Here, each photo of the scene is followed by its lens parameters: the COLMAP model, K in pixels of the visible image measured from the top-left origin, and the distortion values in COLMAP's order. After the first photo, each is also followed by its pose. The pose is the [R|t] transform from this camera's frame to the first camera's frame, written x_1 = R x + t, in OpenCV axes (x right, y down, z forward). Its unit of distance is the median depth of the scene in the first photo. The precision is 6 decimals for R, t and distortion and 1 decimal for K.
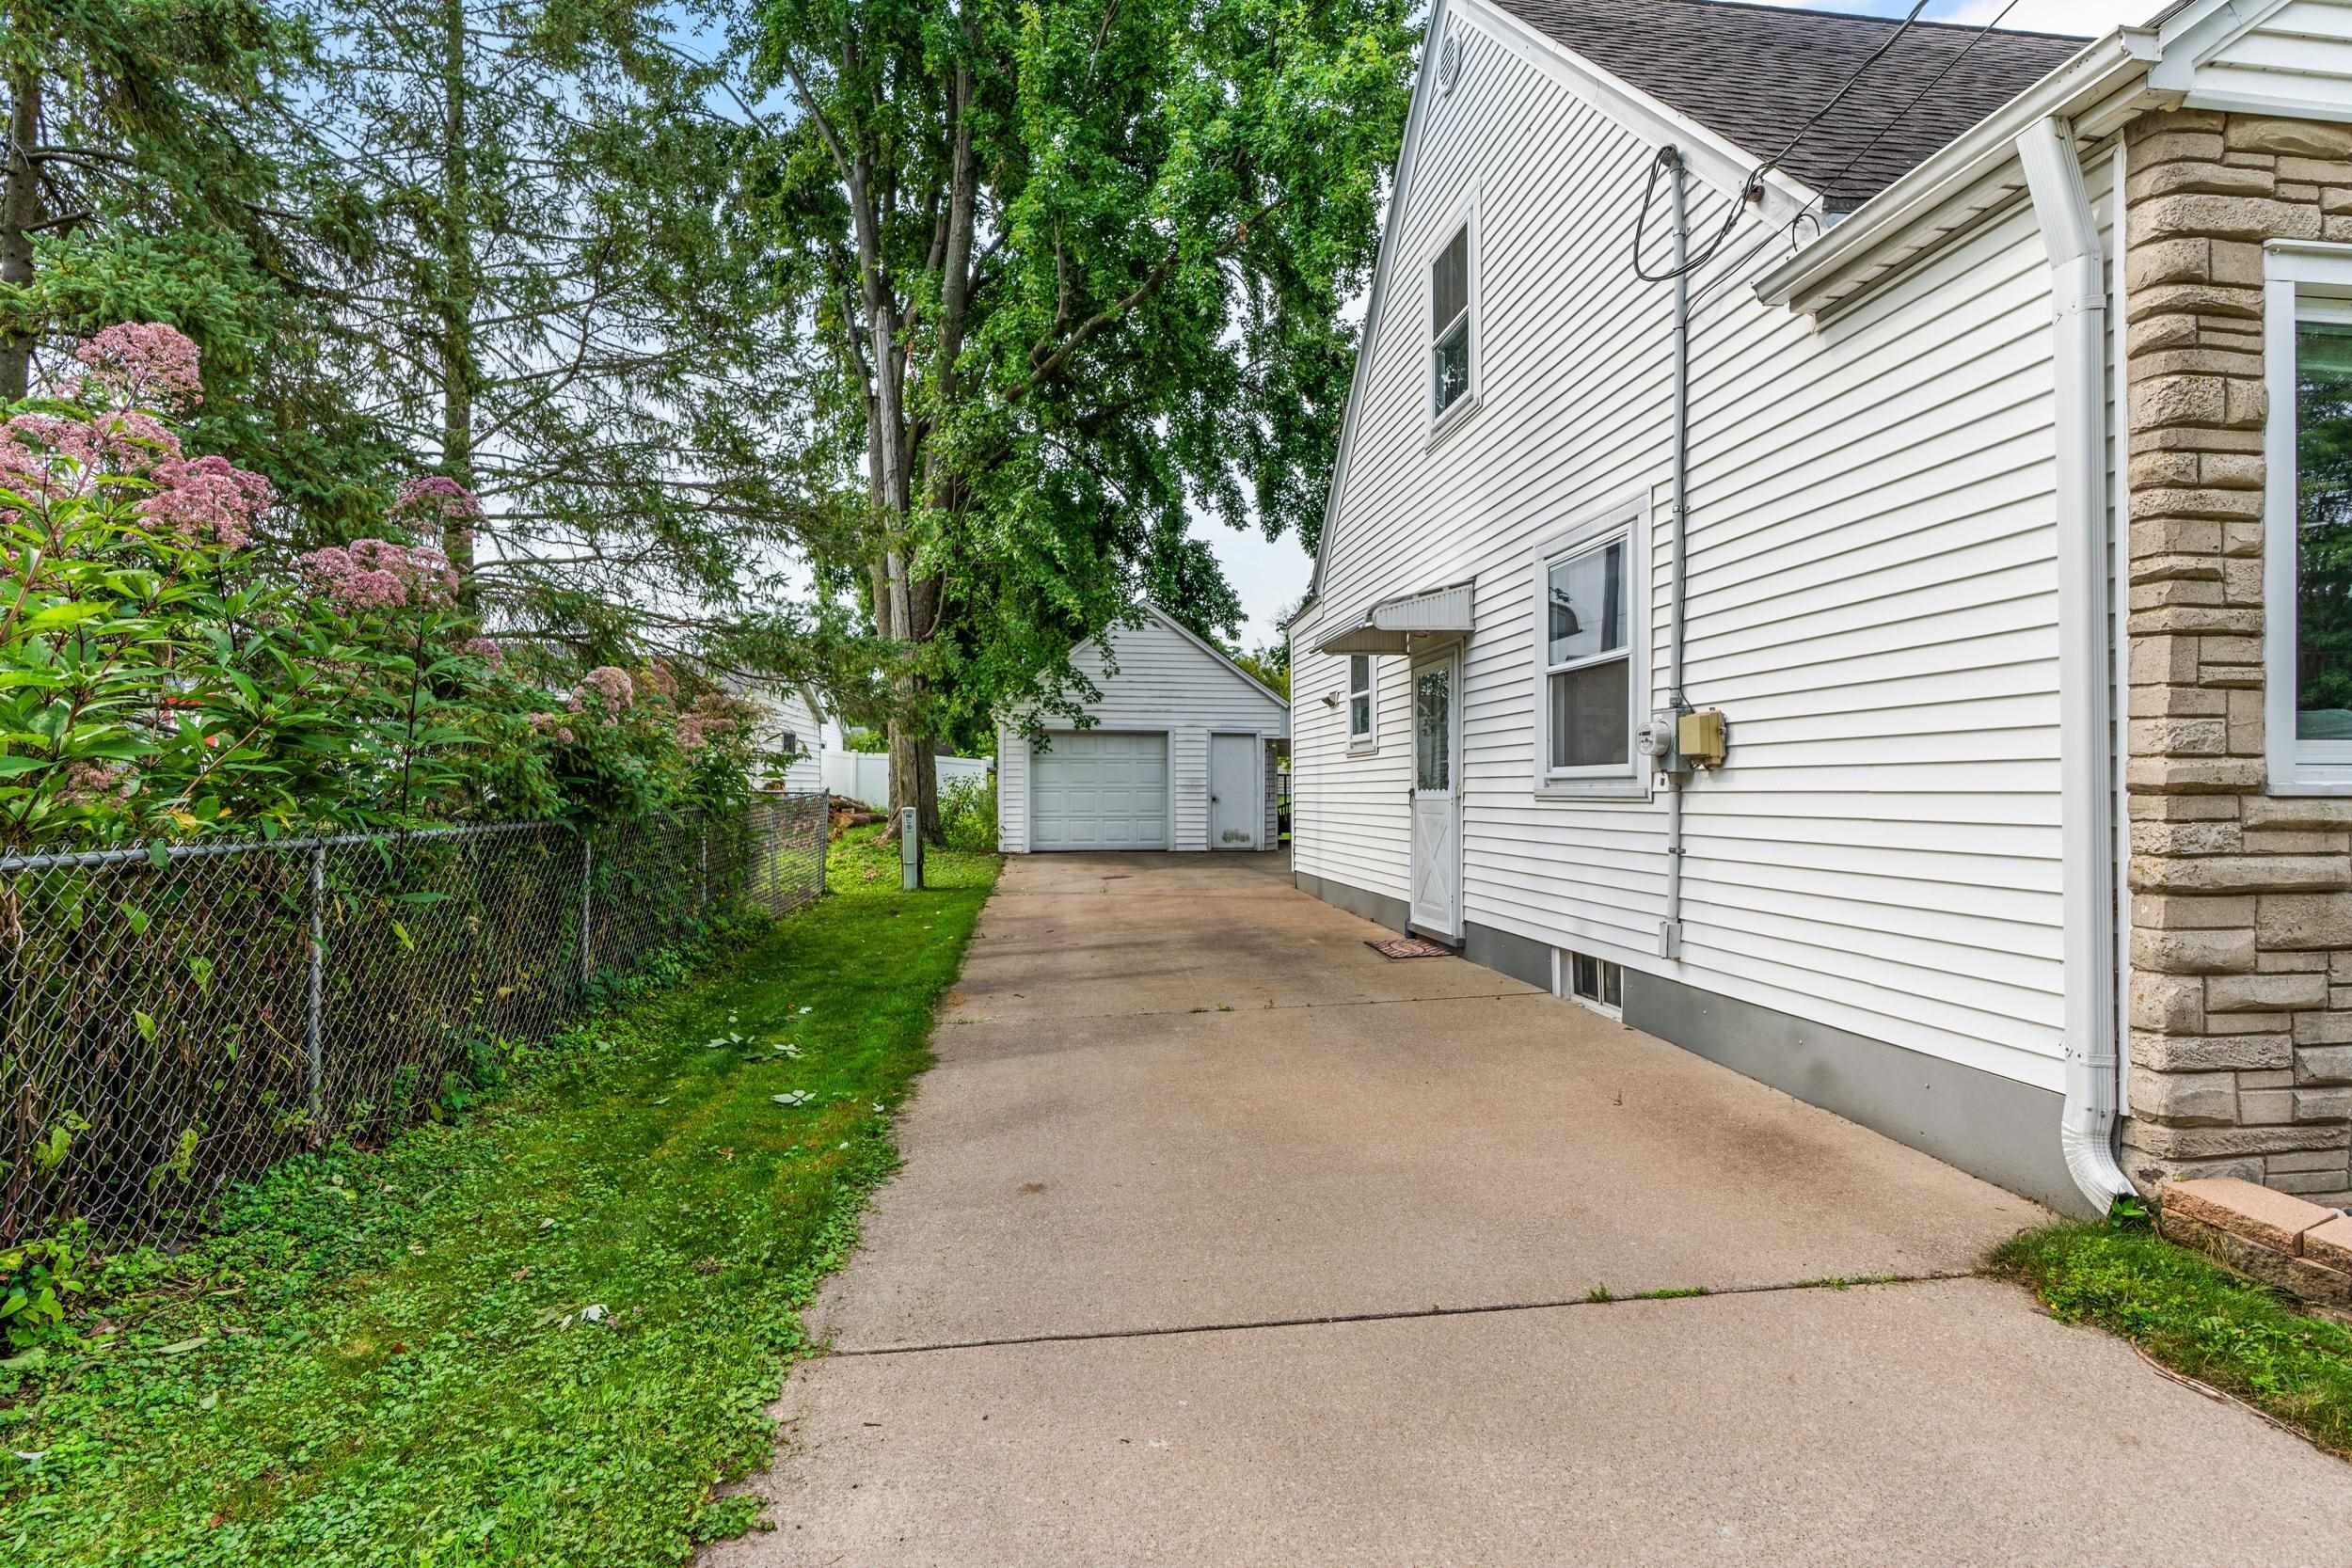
lens RADIAL K [[1066.7, 0, 1164.5], [0, 1066.7, 782.7], [0, 0, 1]] dist [-0.000827, 0.000069]
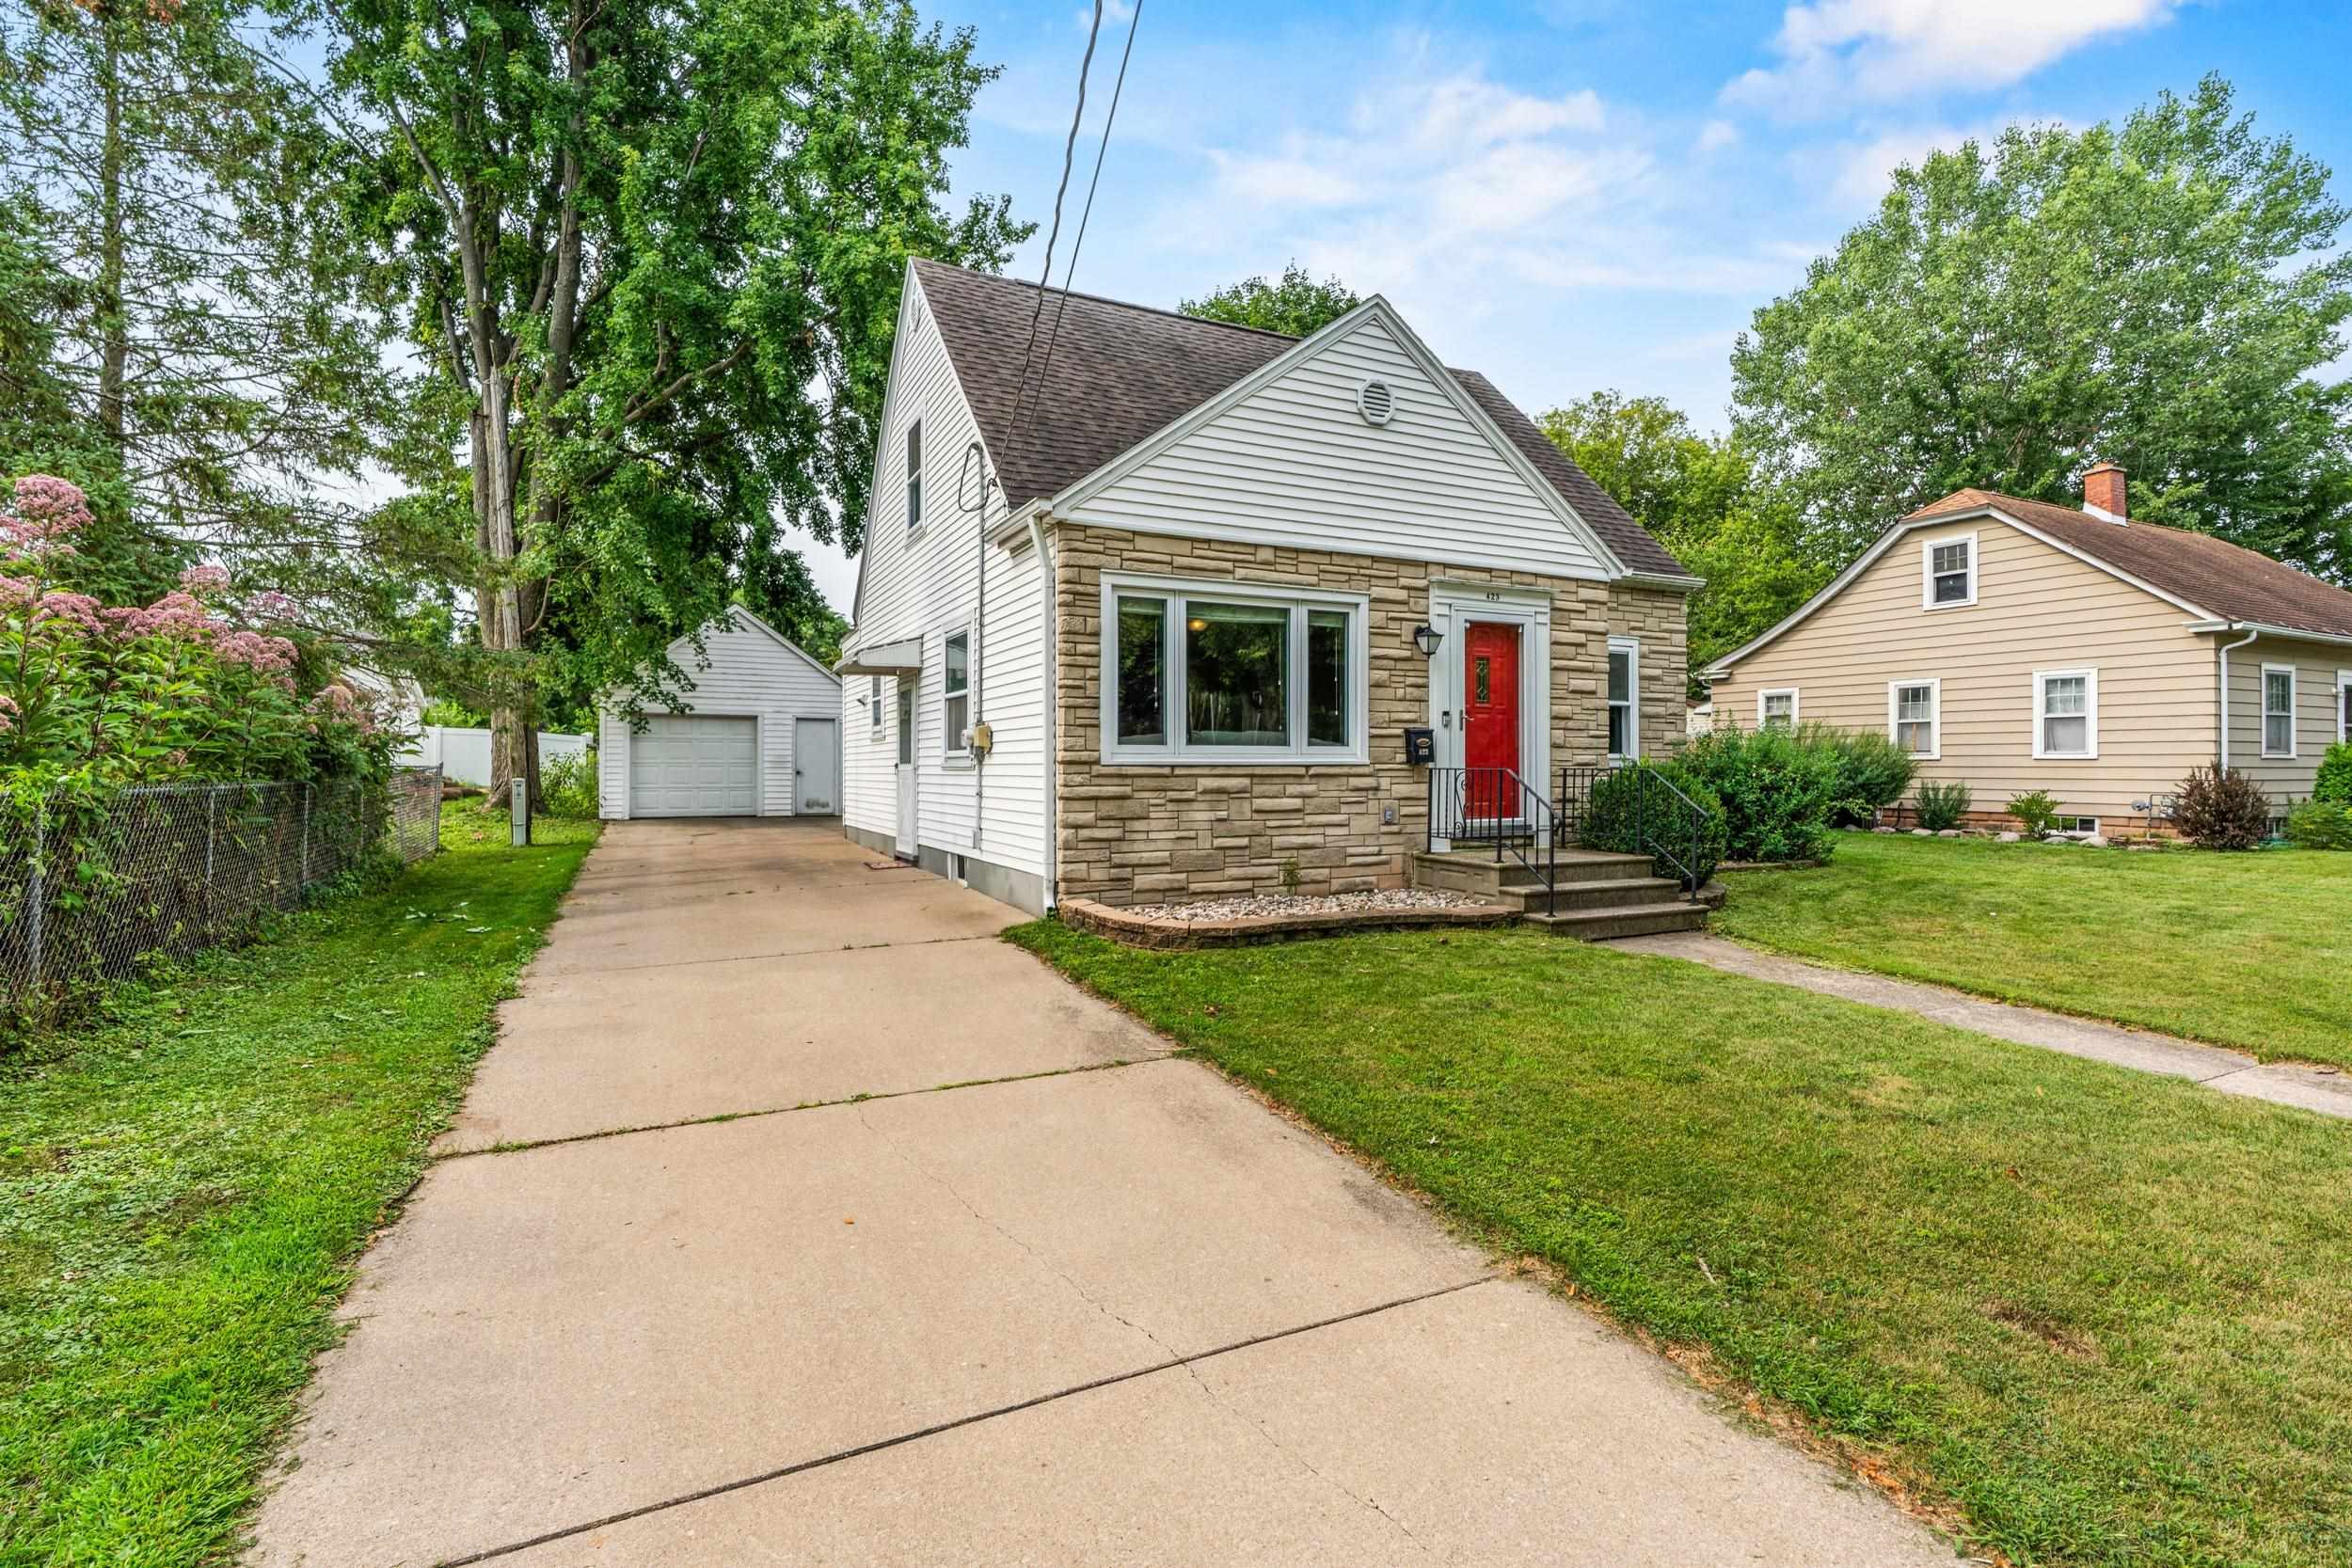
lens RADIAL K [[1082.7, 0, 1177.3], [0, 1082.7, 764.2], [0, 0, 1]] dist [-0.035994, 0.019821]
pose [[0.942271, 0.002818, 0.334841, 0.065638], [-0.004026, 0.999988, 0.002912, 0.000354], [-0.334828, -0.004091, 0.942270, -0.444154]]
